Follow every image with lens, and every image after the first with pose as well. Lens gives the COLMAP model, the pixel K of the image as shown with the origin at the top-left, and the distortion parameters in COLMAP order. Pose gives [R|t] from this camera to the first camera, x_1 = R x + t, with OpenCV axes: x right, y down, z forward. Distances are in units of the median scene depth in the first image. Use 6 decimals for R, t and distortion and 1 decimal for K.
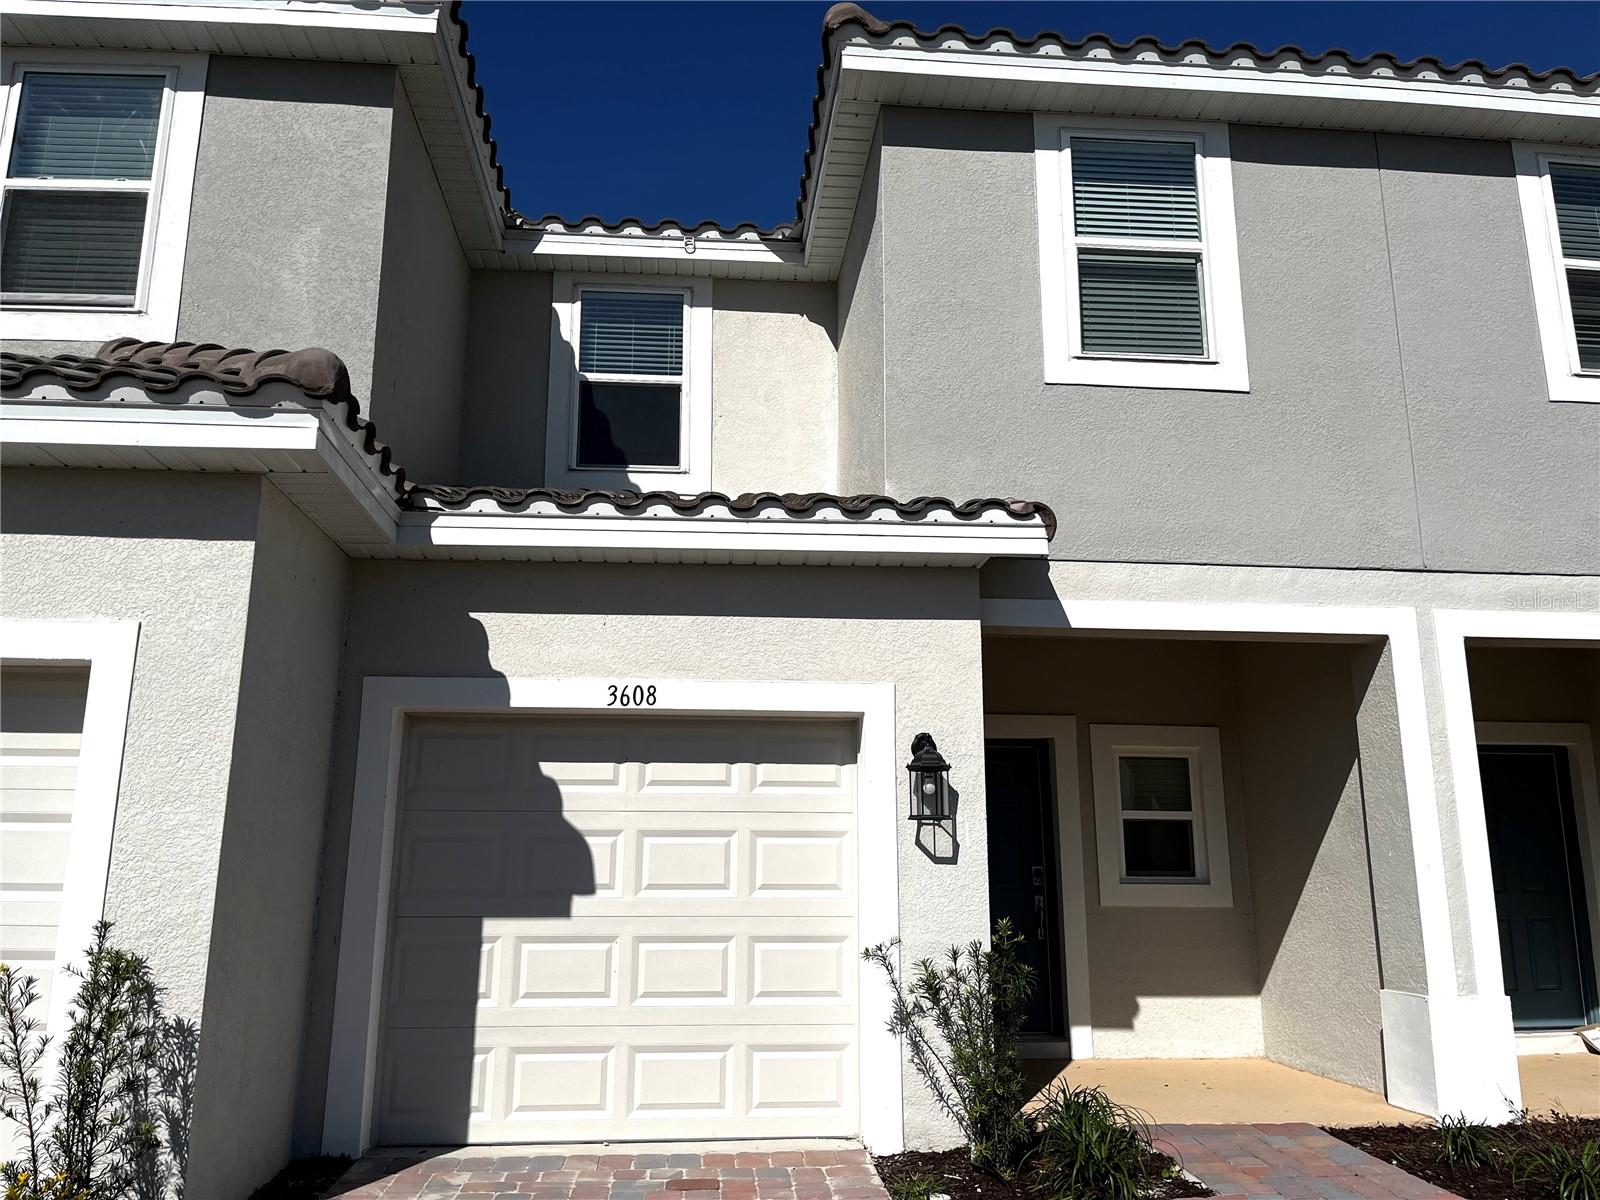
lens RADIAL K [[1202.1, 0, 800.0], [0, 1202.1, 600.0], [0, 0, 1]] dist [0.072329, -0.102514]
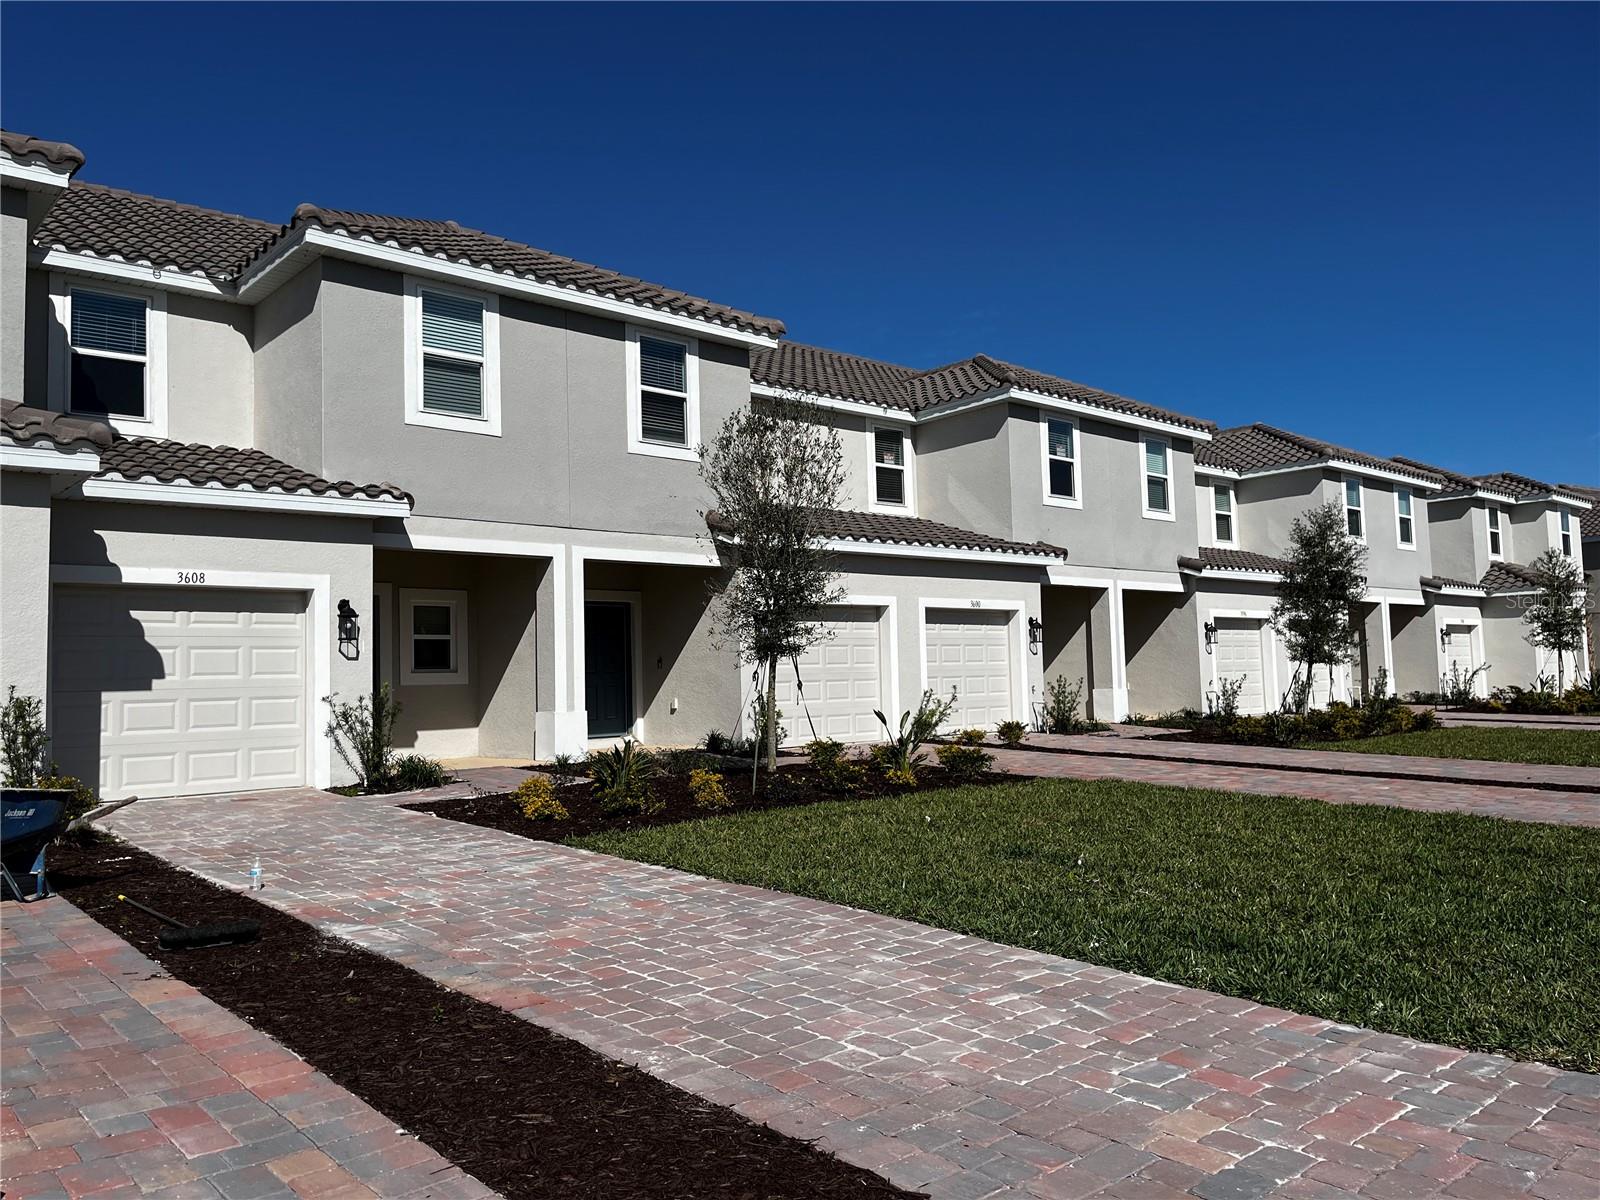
lens RADIAL K [[1206.5, 0, 791.4], [0, 1206.5, 600.9], [0, 0, 1]] dist [0.063841, -0.076355]
pose [[0.800761, 0.016025, 0.598770, -0.477678], [-0.103578, 0.988288, 0.112069, -0.179895], [-0.589961, -0.151759, 0.793042, -0.998412]]
